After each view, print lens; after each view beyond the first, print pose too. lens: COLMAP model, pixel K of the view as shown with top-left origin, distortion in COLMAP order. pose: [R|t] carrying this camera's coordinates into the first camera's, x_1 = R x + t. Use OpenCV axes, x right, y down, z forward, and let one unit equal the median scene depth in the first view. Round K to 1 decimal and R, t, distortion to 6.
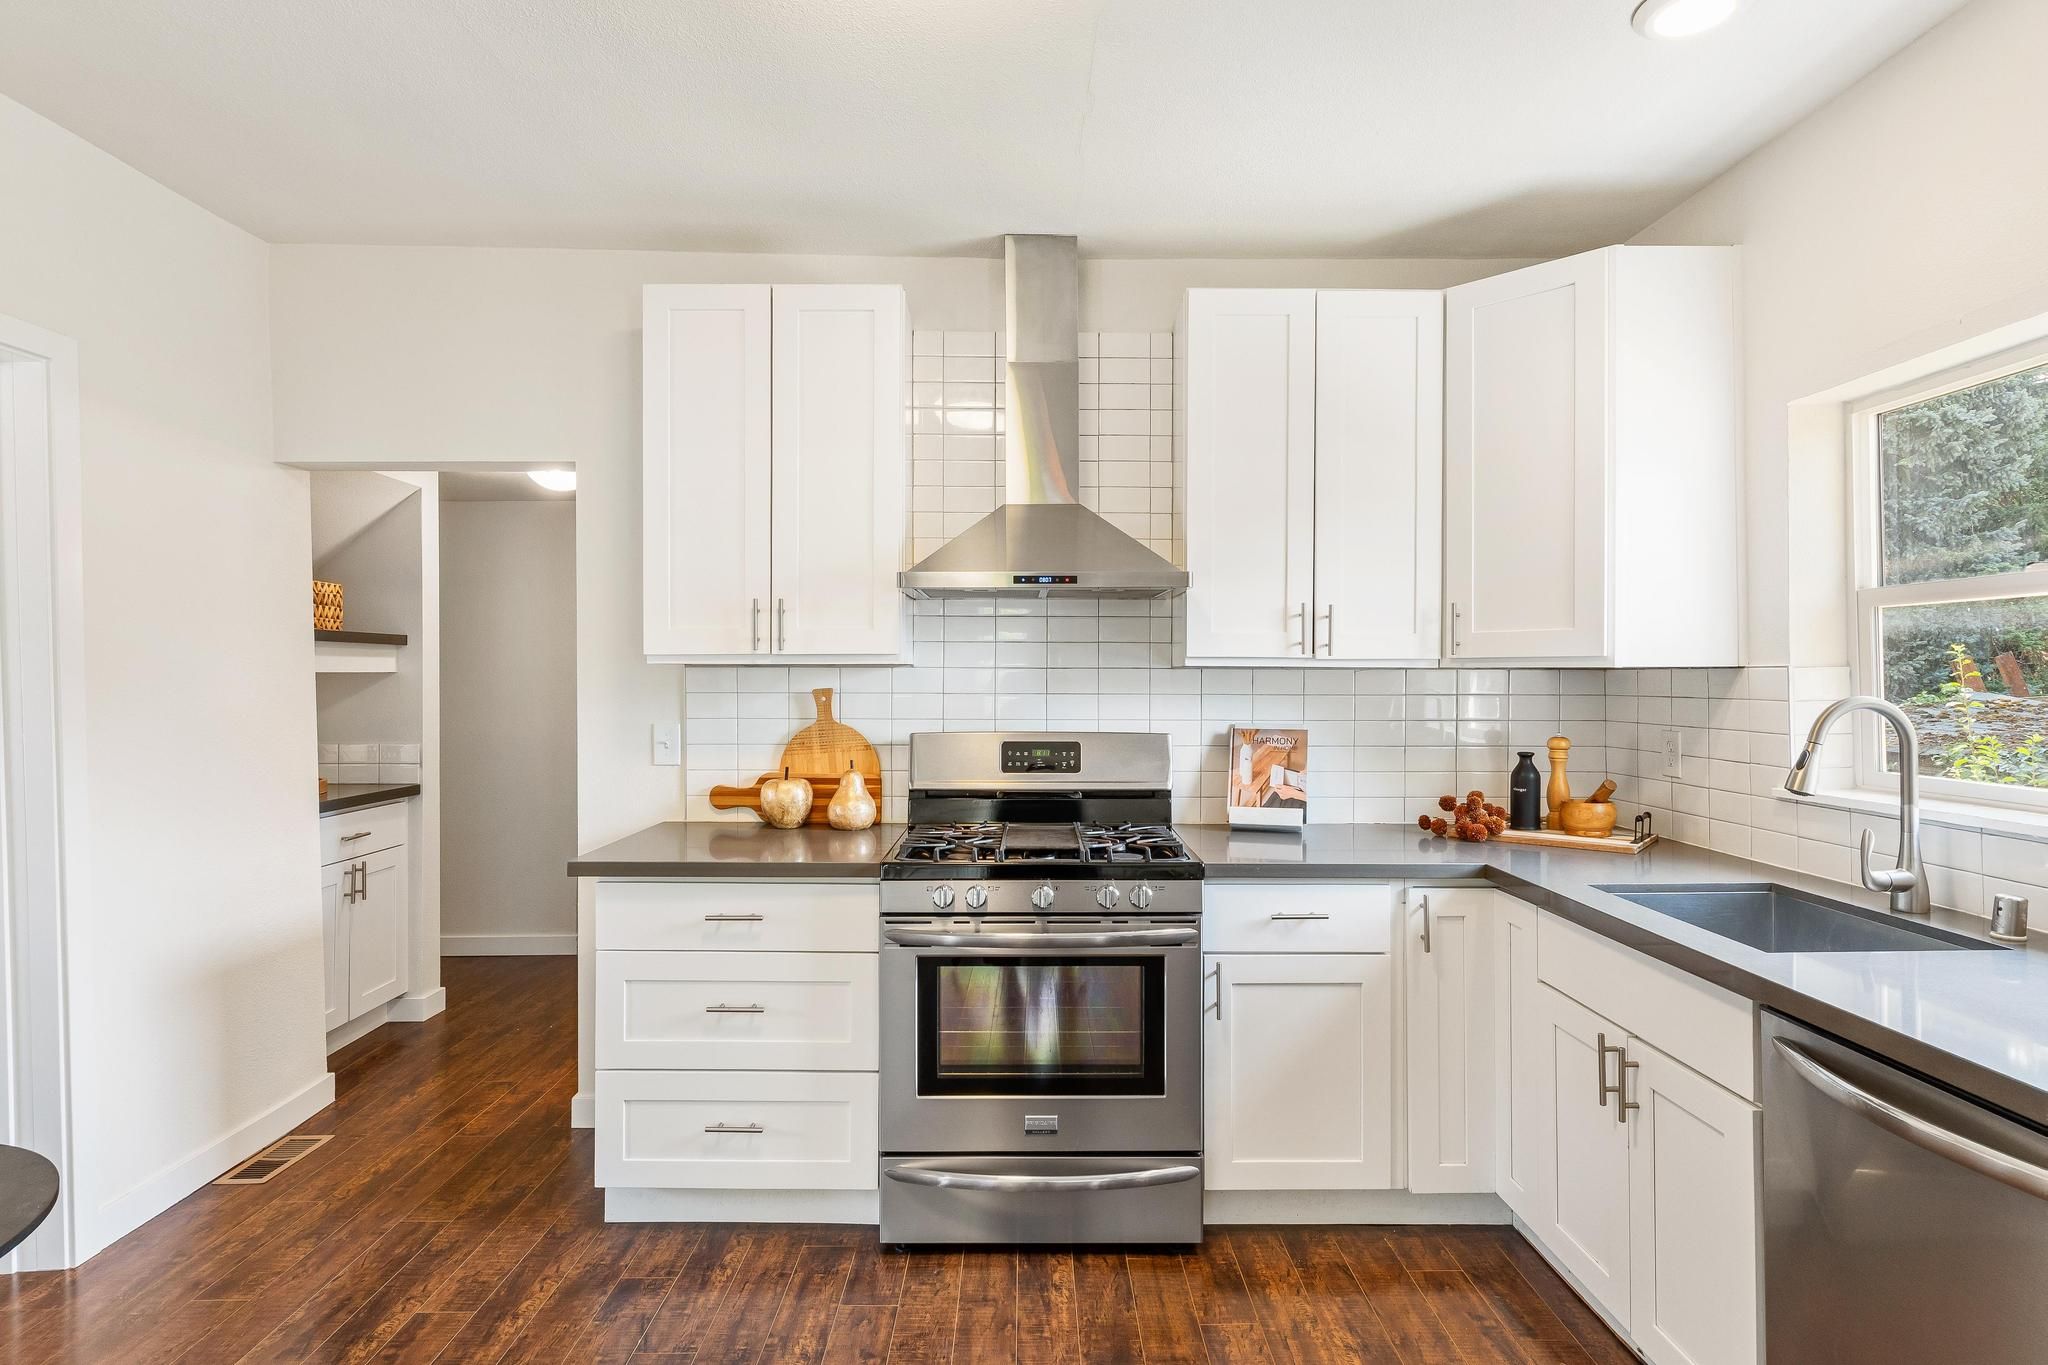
lens RADIAL K [[1043.7, 0, 1024.0], [0, 1043.7, 682.5], [0, 0, 1]] dist [0.001093, 0.000424]
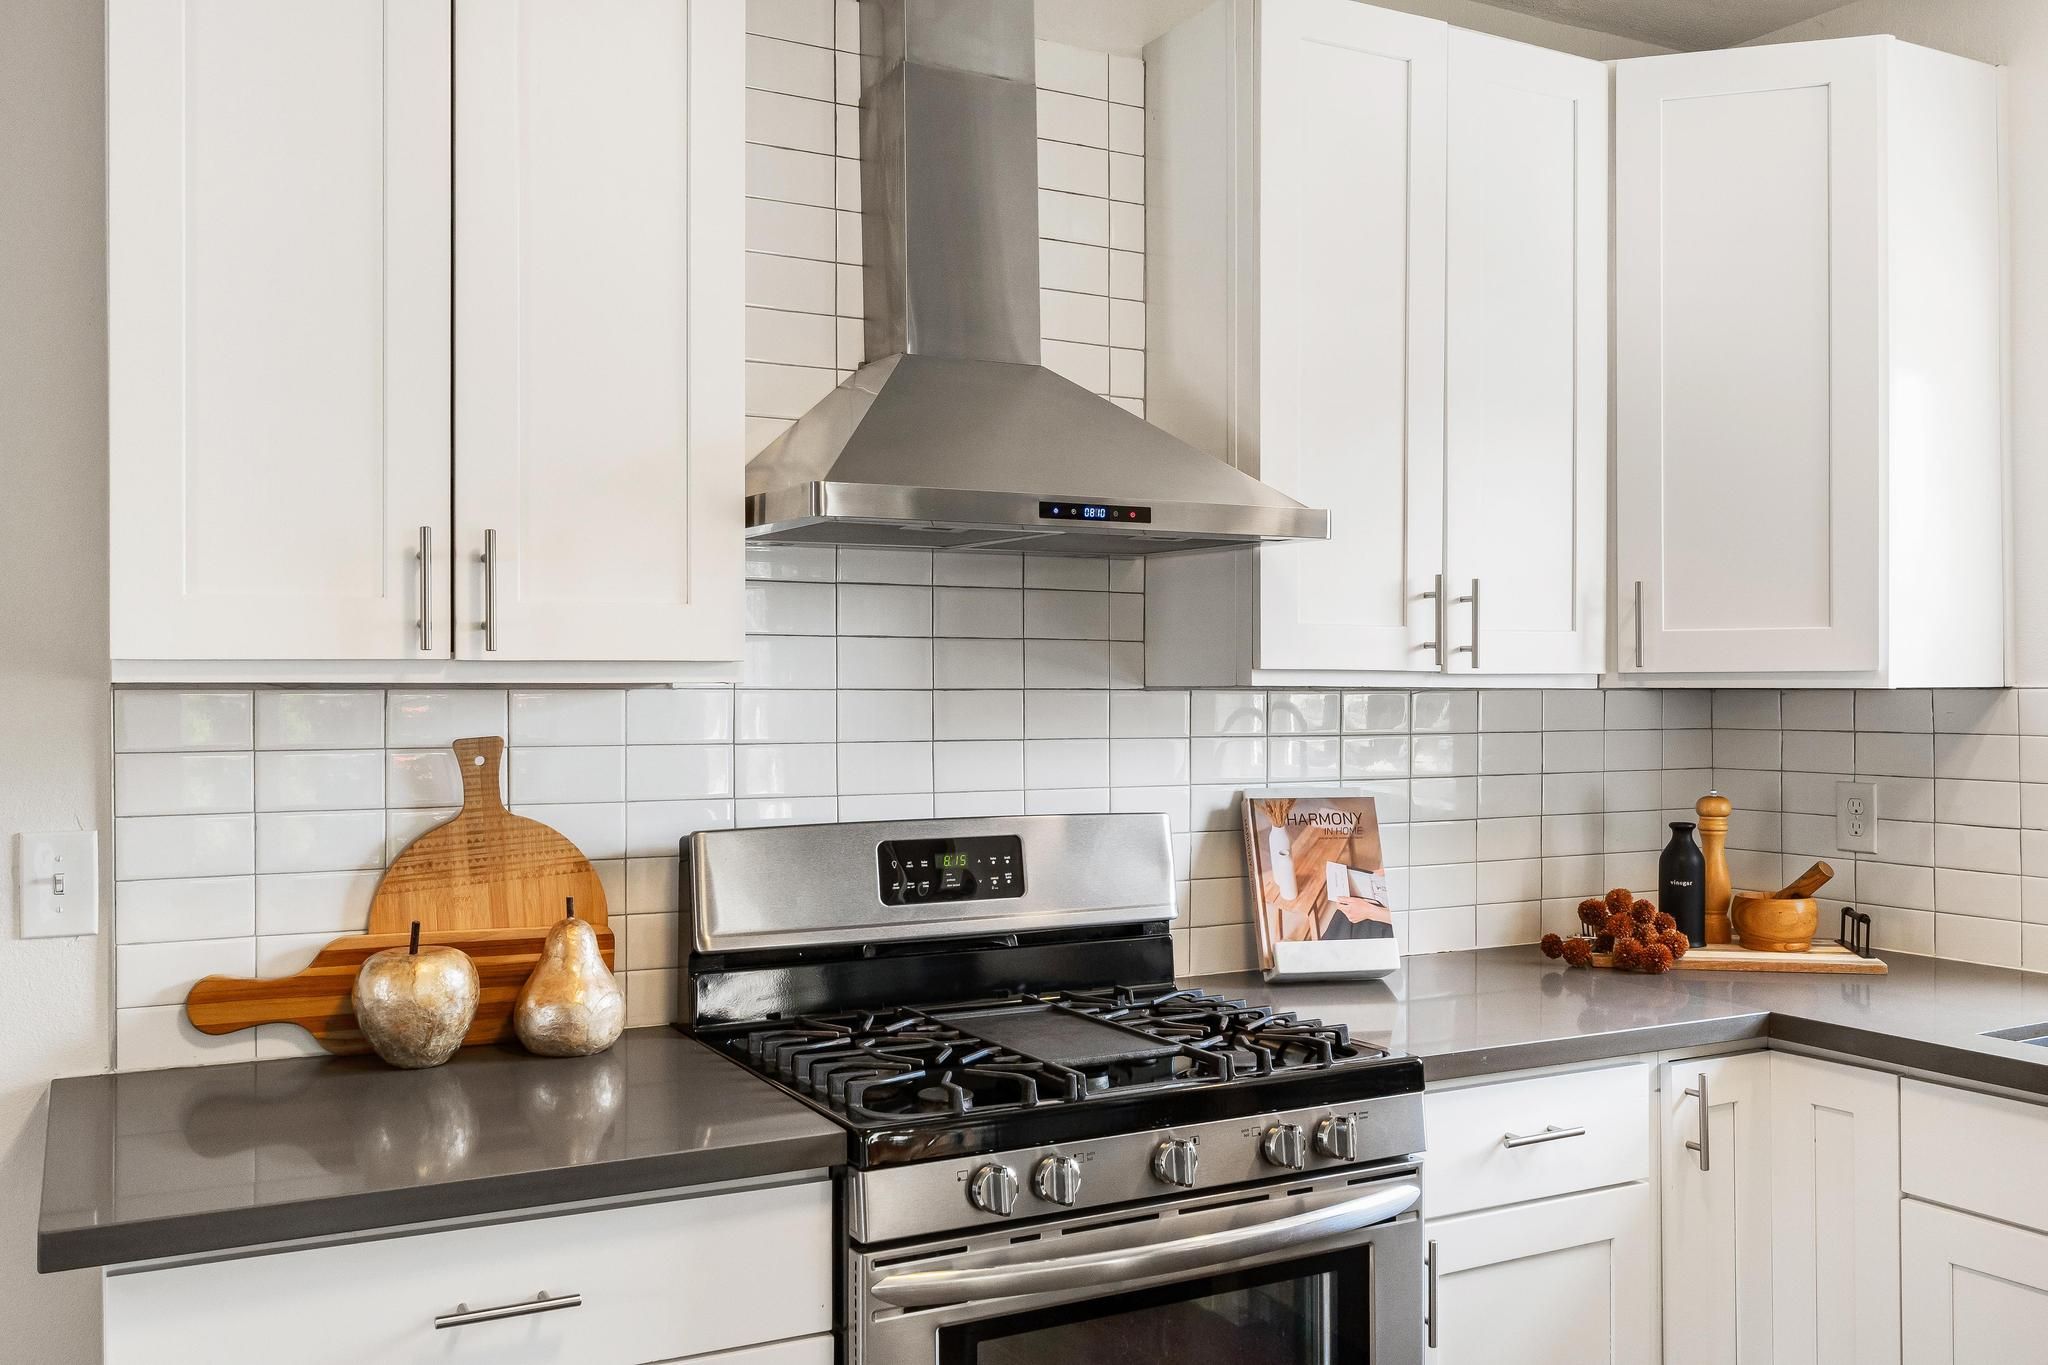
lens RADIAL K [[1744.1, 0, 1024.0], [0, 1744.1, 682.5], [0, 0, 1]] dist [-0.009695, -0.000862]
pose [[0.883732, -0.000536, 0.467993, -0.344891], [0.006803, 0.999908, -0.011701, -0.007505], [-0.467944, 0.013525, 0.883655, 0.252107]]
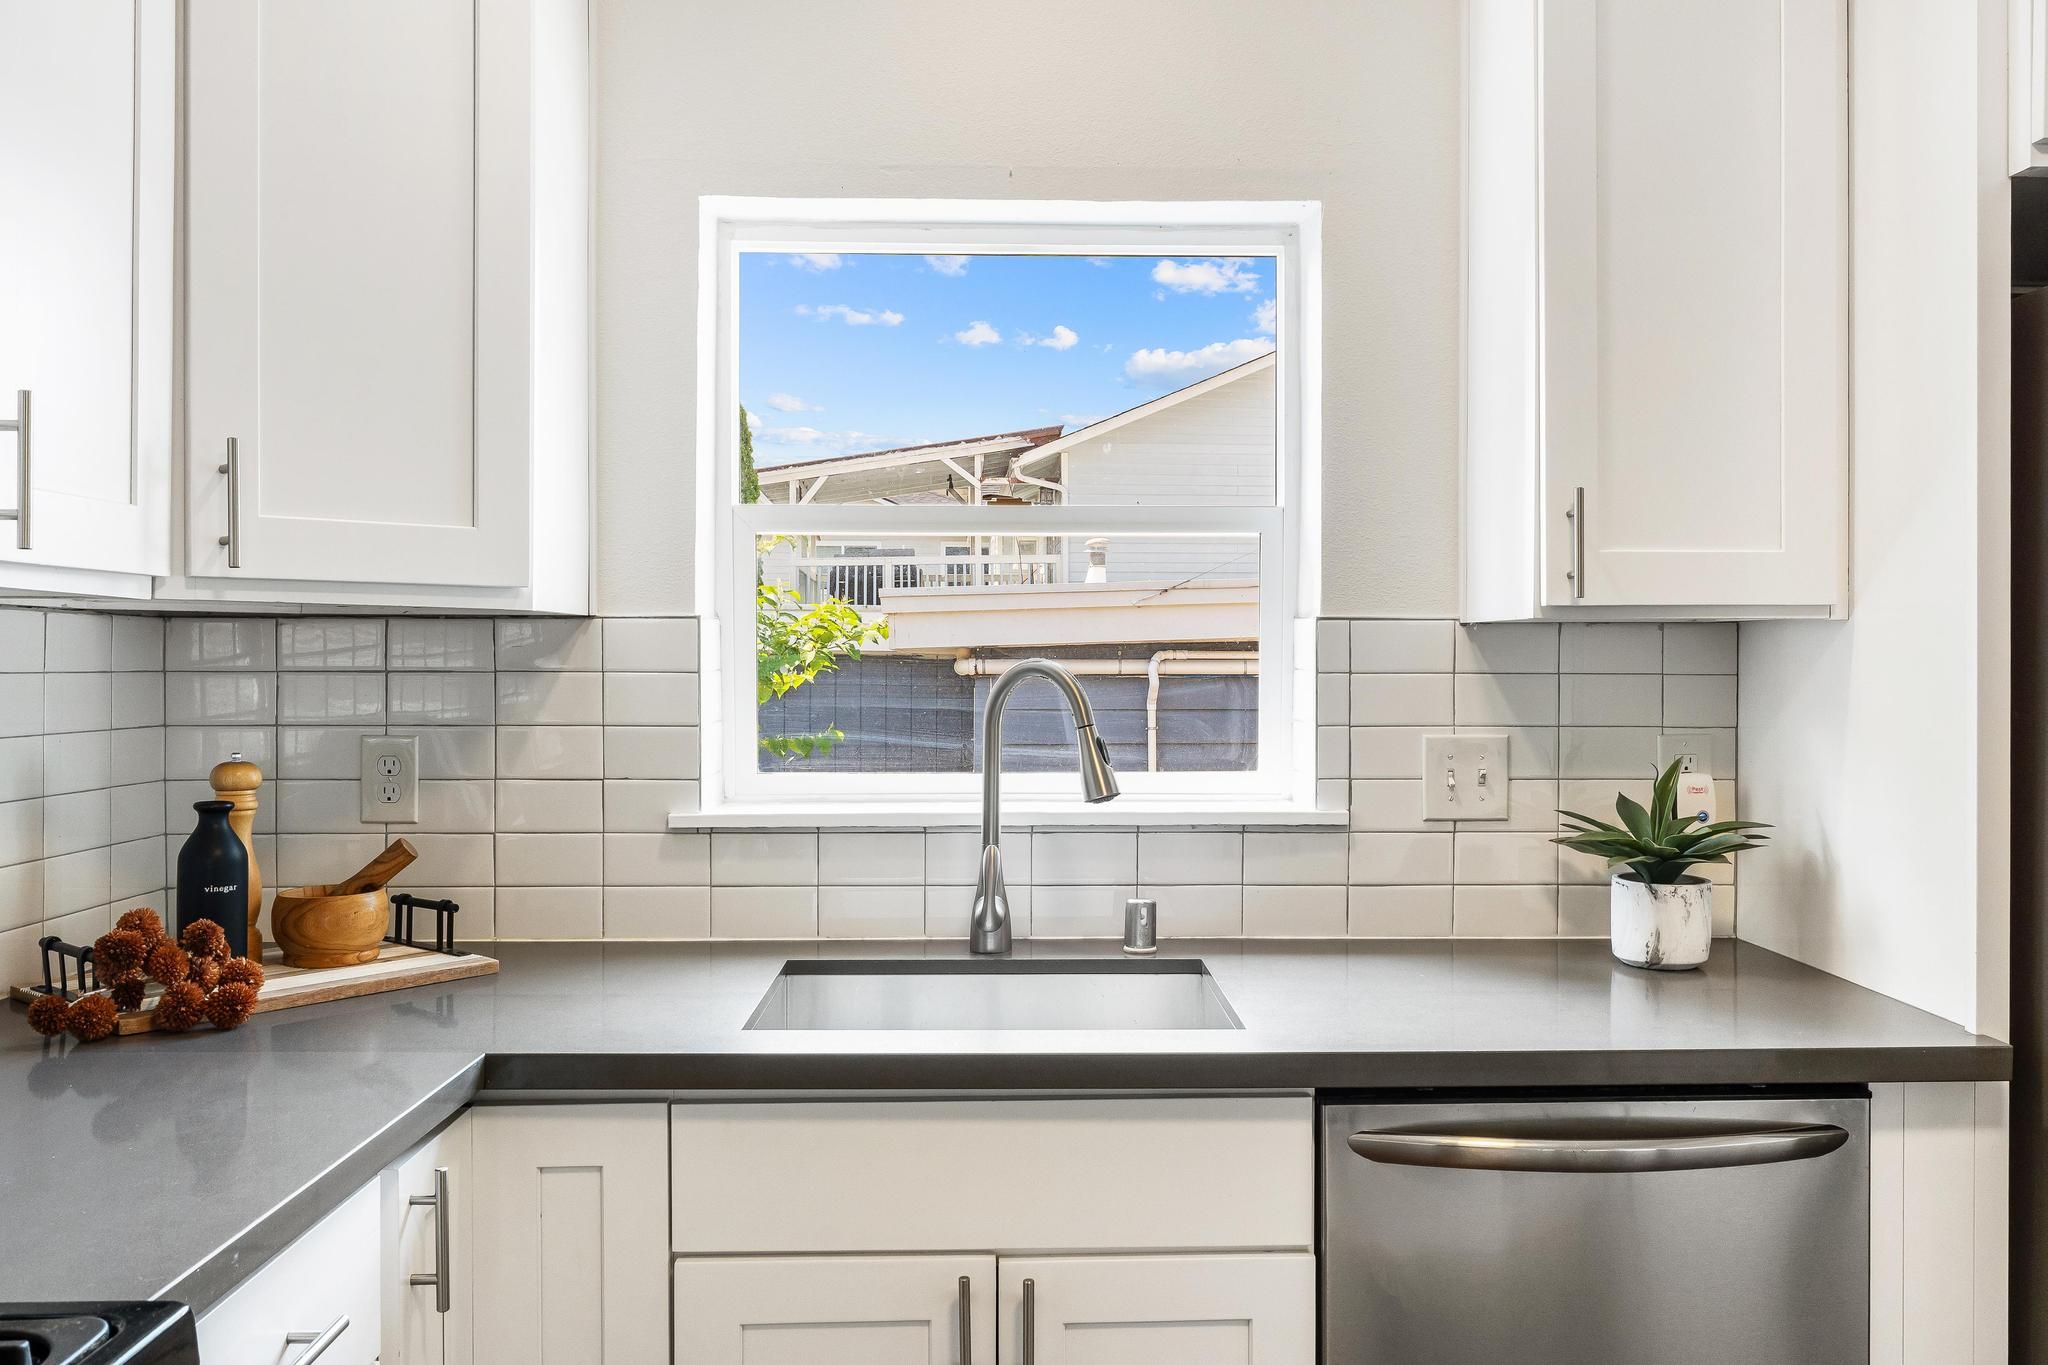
lens RADIAL K [[1638.0, 0, 1024.0], [0, 1638.0, 682.5], [0, 0, 1]] dist [-0.005275, -0.003253]
pose [[-0.015273, -0.014875, 0.999773, -0.196796], [0.005512, 0.999873, 0.014960, 0.008565], [-0.999868, 0.005740, -0.015189, 0.650679]]
